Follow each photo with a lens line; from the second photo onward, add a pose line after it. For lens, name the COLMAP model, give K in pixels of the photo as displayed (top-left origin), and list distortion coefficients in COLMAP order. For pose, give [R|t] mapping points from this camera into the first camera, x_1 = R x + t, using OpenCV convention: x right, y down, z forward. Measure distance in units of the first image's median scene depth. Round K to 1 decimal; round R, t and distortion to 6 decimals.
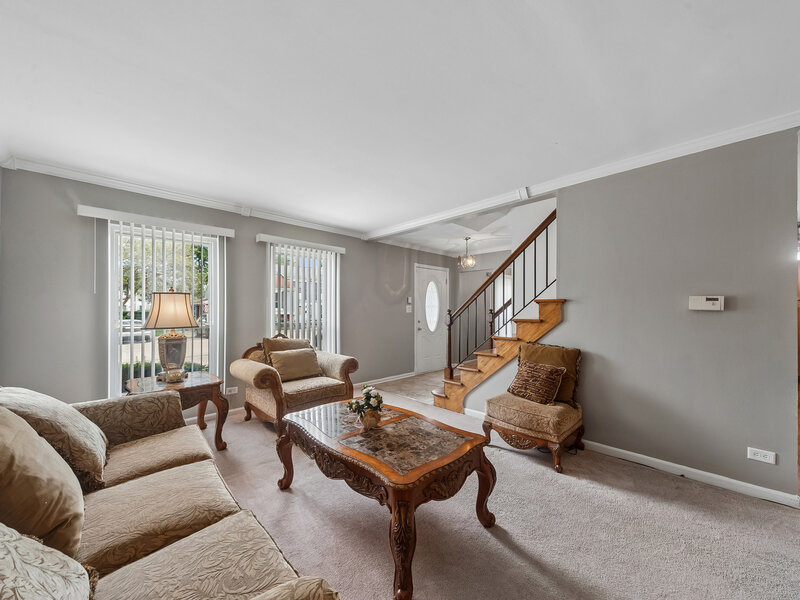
lens RADIAL K [[315.6, 0, 403.9], [0, 315.6, 305.8], [0, 0, 1]] dist [0.002106, -0.000022]
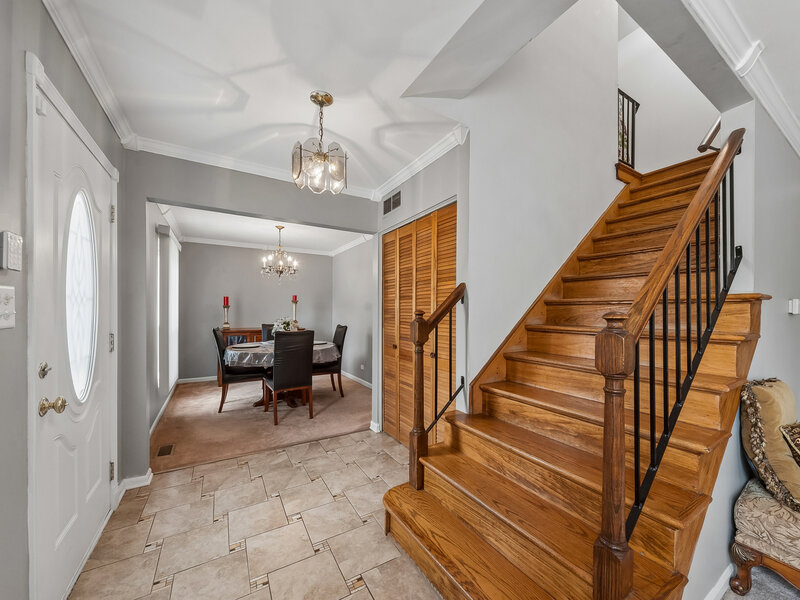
lens RADIAL K [[315.6, 0, 408.0], [0, 315.6, 312.9], [0, 0, 1]] dist [0.002106, -0.000022]
pose [[0.230184, -0.002119, 0.973145, -0.098381], [-0.013384, 0.999896, 0.005343, 0.009740], [-0.973055, -0.014255, 0.230132, 0.739873]]
